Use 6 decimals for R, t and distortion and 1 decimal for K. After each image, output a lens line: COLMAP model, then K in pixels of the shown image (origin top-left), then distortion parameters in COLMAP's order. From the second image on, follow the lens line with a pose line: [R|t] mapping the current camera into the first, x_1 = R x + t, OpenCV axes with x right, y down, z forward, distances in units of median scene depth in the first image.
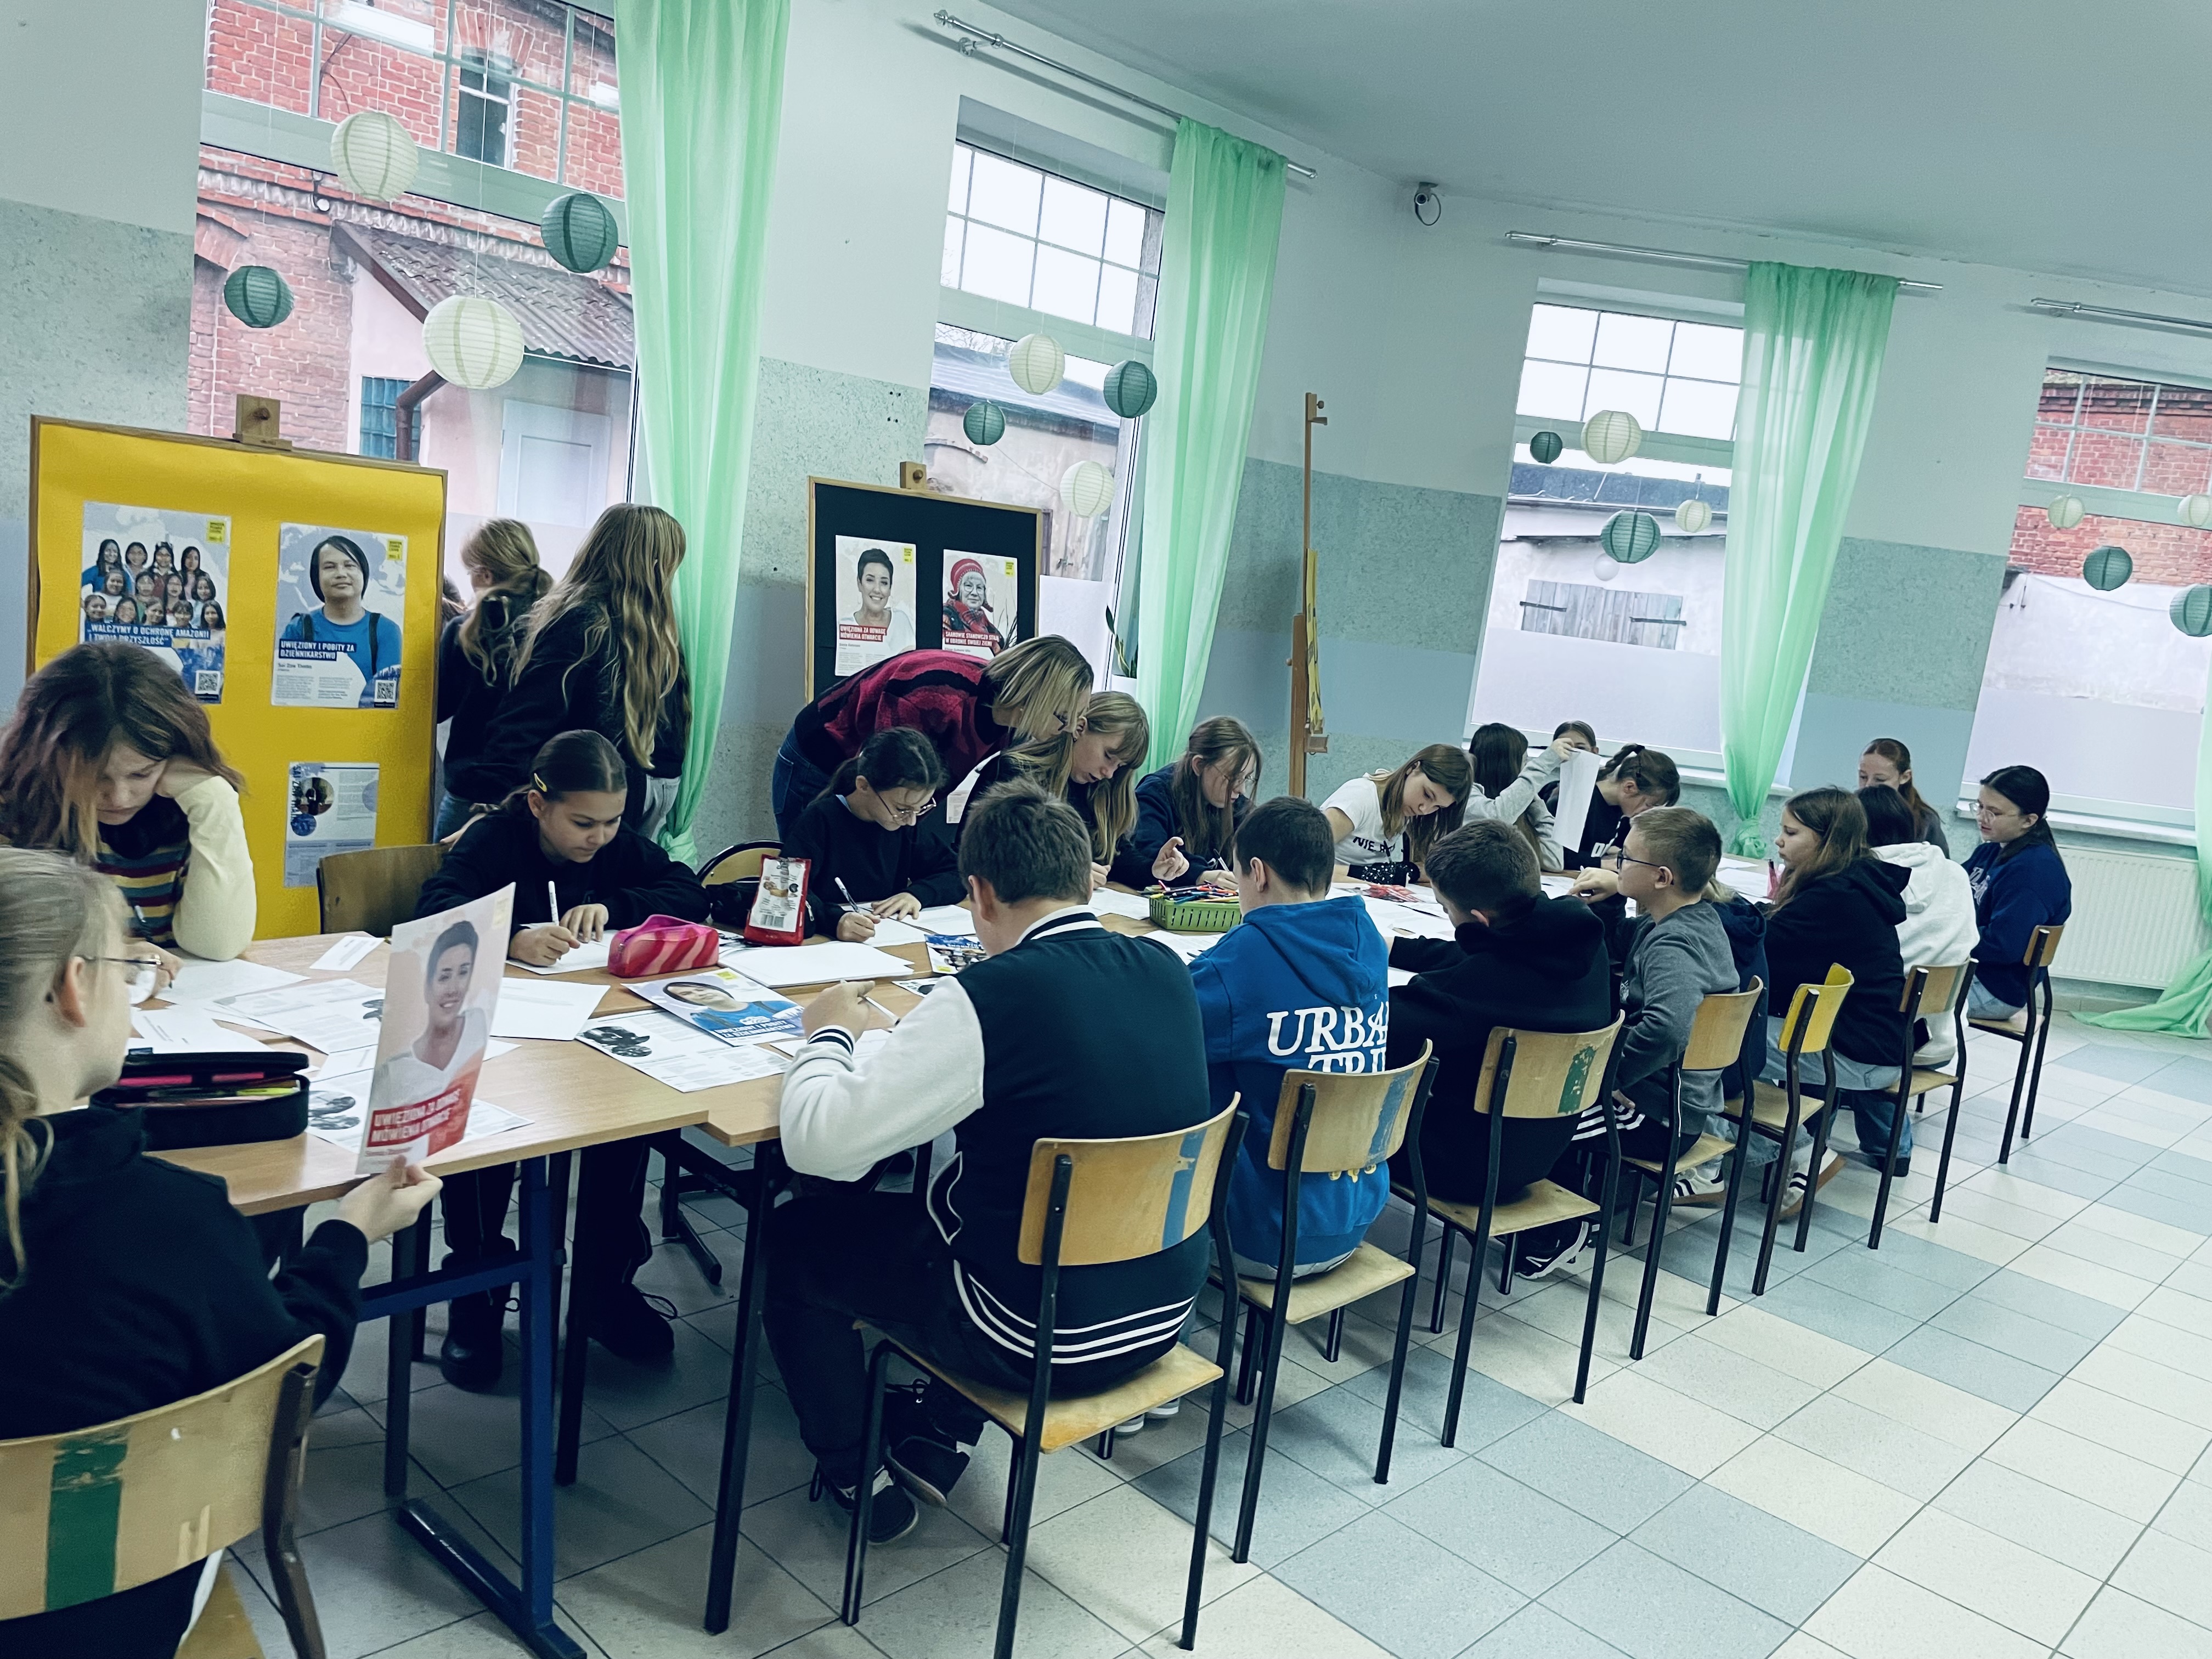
lens RADIAL K [[1682.8, 0, 1106.0], [0, 1682.8, 829.5], [0, 0, 1]] dist [0.096922, -0.137310]
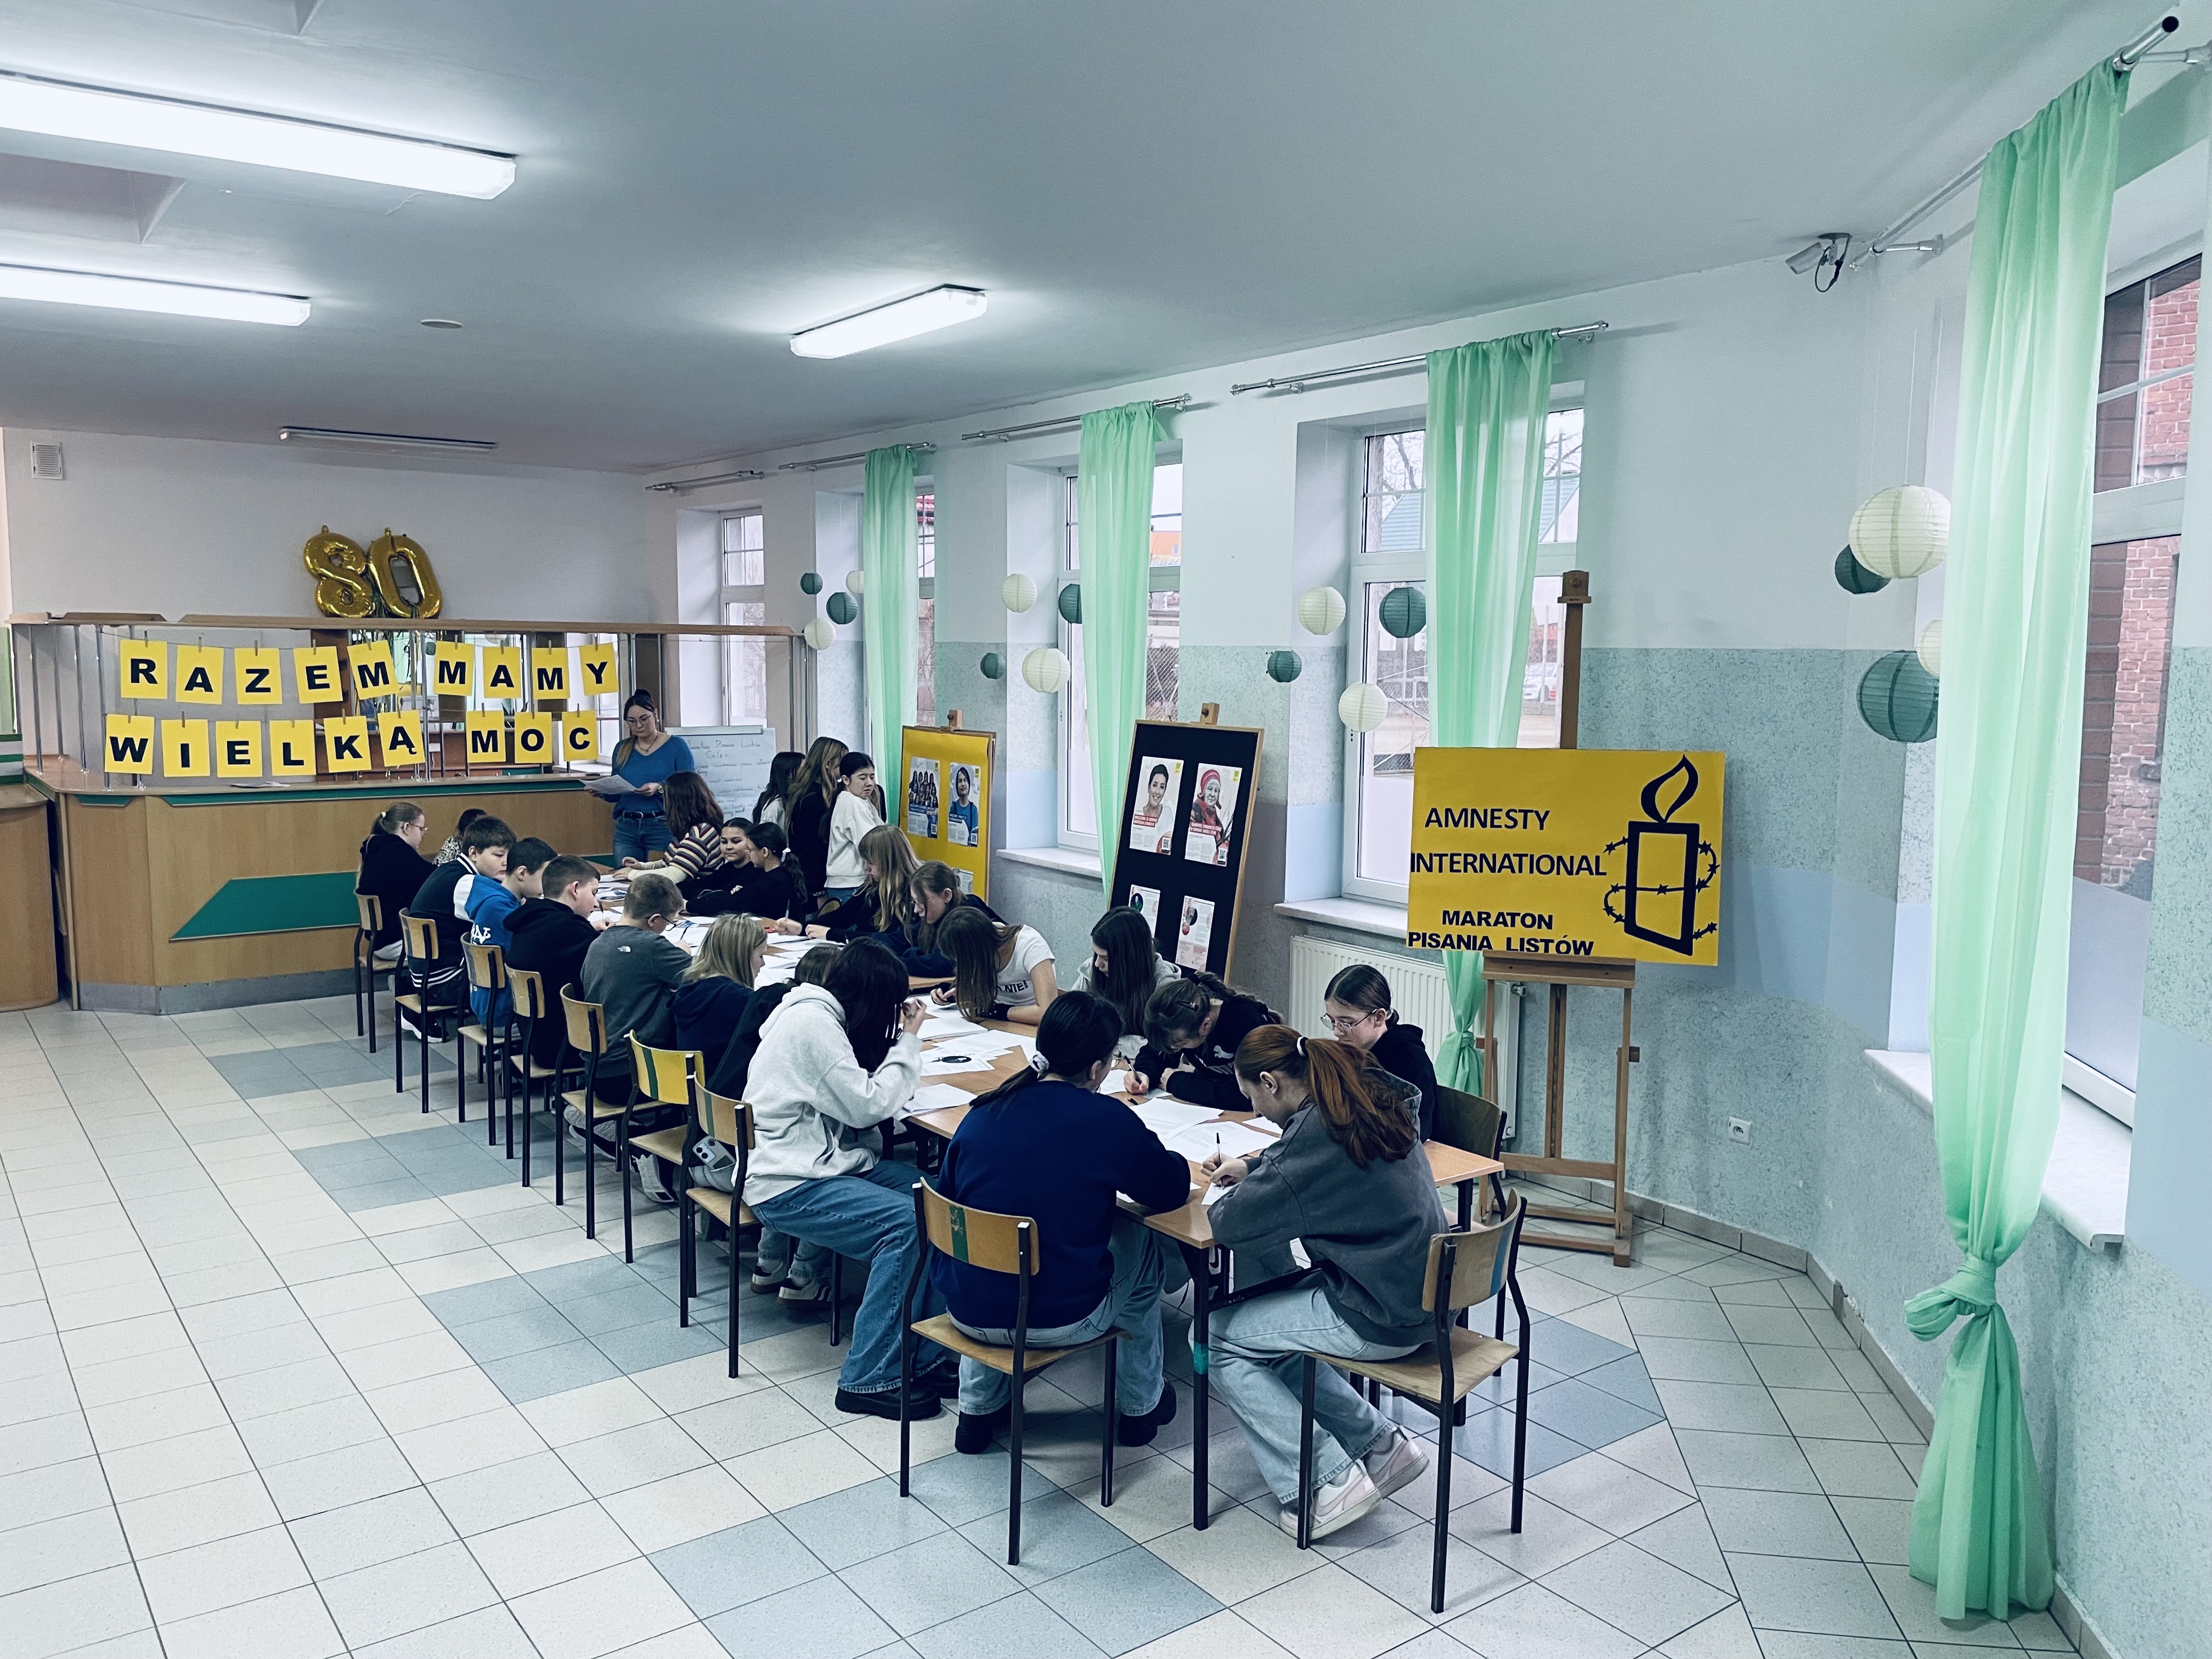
lens RADIAL K [[1682.8, 0, 1106.0], [0, 1682.8, 829.5], [0, 0, 1]] dist [0.096922, -0.137310]
pose [[-0.161901, -0.016552, -0.986668, 1.785283], [-0.188923, 0.981884, 0.014528, -0.169291], [0.968554, 0.188757, -0.162095, 1.649607]]
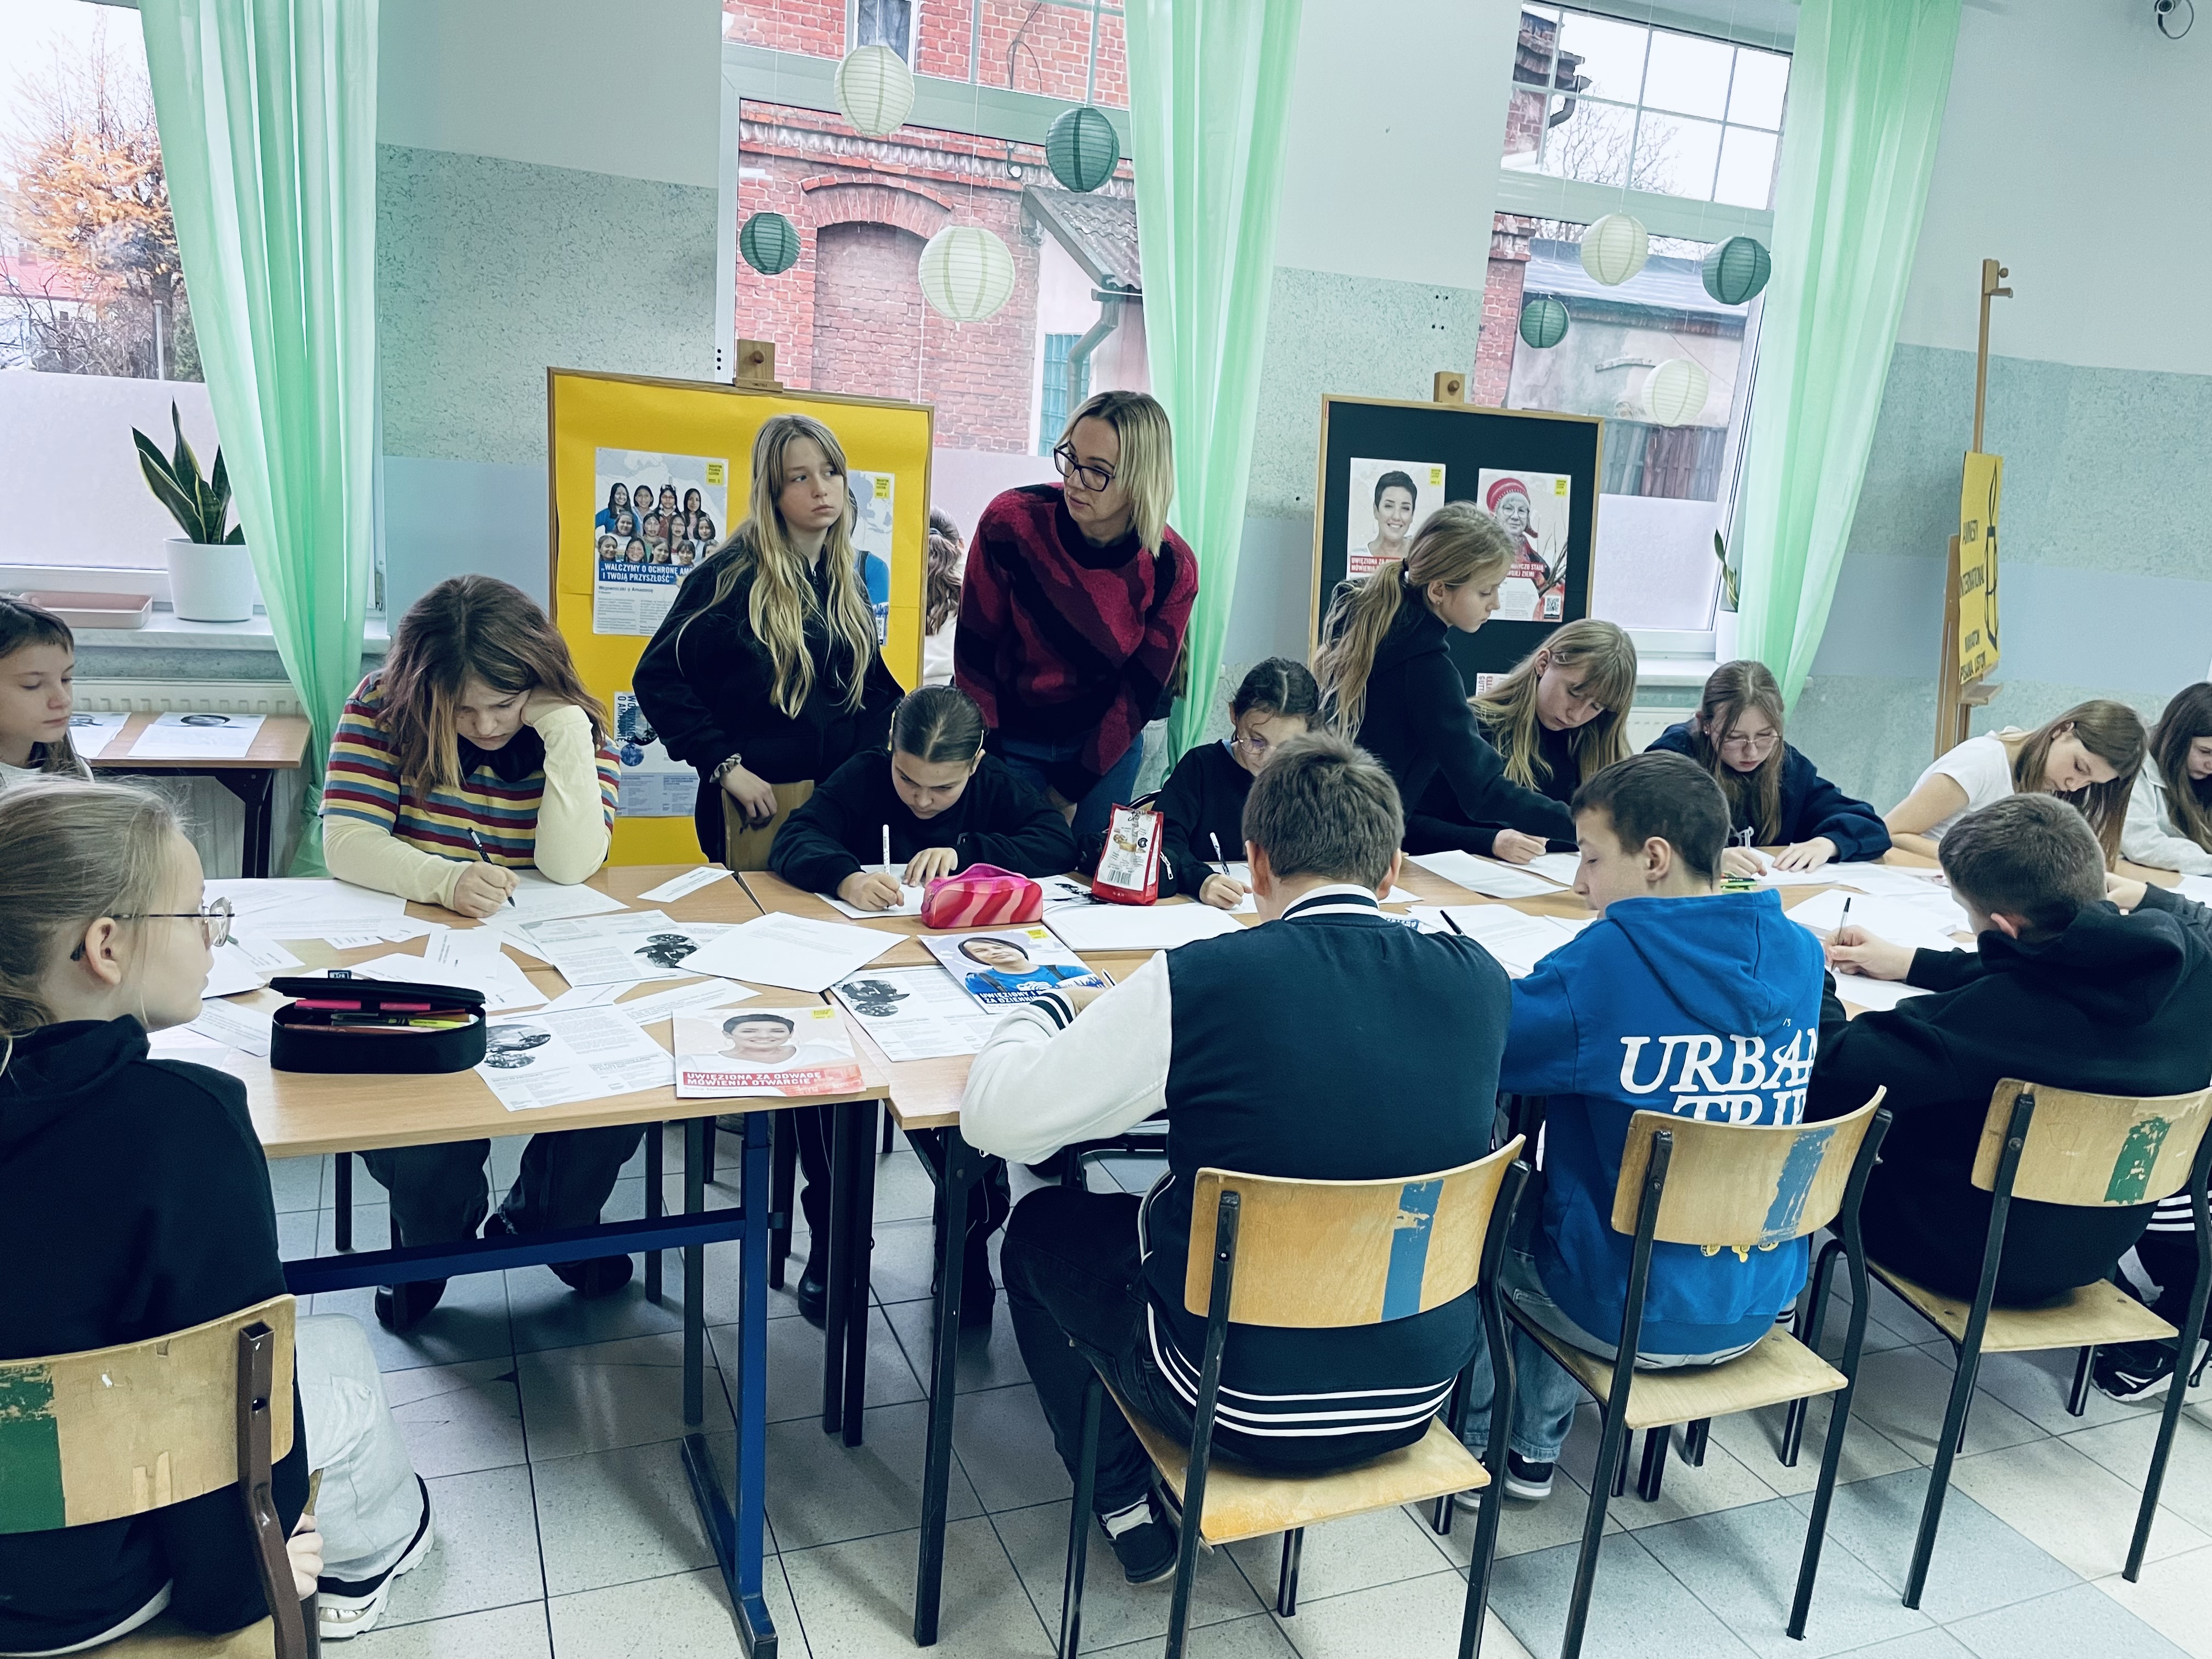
lens RADIAL K [[1681.6, 0, 1122.5], [0, 1681.6, 848.9], [0, 0, 1]] dist [0.081485, -0.107417]
pose [[0.917299, 0.053603, -0.394574, 0.135619], [-0.035838, 0.997990, 0.052263, -0.007176], [0.396582, -0.033800, 0.917377, 0.135601]]
